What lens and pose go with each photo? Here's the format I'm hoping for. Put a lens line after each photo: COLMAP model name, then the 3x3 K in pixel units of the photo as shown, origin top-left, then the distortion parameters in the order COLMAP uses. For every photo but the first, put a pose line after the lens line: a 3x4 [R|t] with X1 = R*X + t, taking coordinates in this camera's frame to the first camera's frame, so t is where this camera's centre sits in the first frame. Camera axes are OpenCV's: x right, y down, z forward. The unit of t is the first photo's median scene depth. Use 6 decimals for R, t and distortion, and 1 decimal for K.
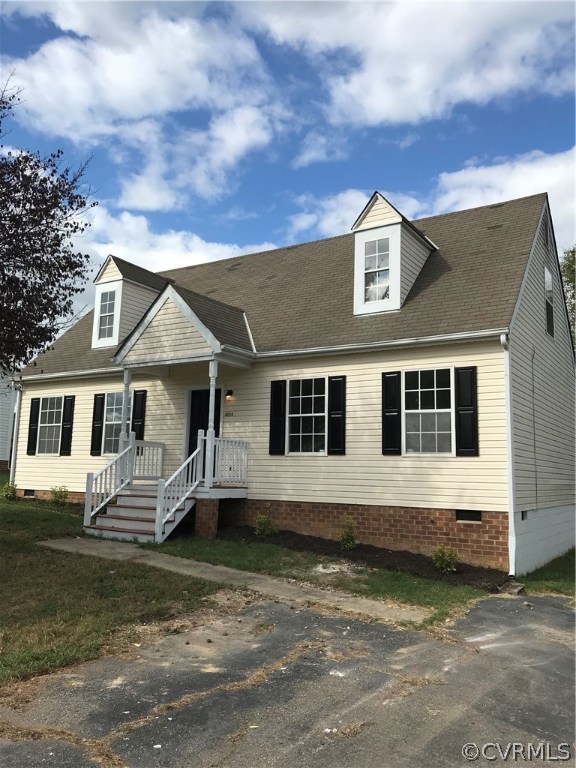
lens RADIAL K [[639.1, 0, 288.0], [0, 639.1, 384.0], [0, 0, 1]] dist [0.104026, -0.005263]
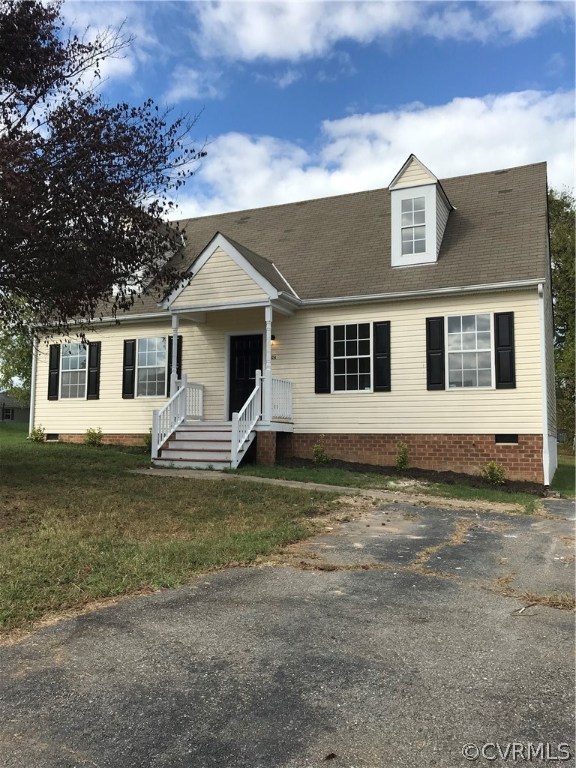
lens RADIAL K [[639.1, 0, 288.0], [0, 639.1, 384.0], [0, 0, 1]] dist [0.104026, -0.005263]
pose [[0.988206, -0.002658, 0.153104, -0.252918], [-0.005781, 0.998489, 0.054645, 0.035954], [-0.153018, -0.054886, 0.986698, -0.081832]]
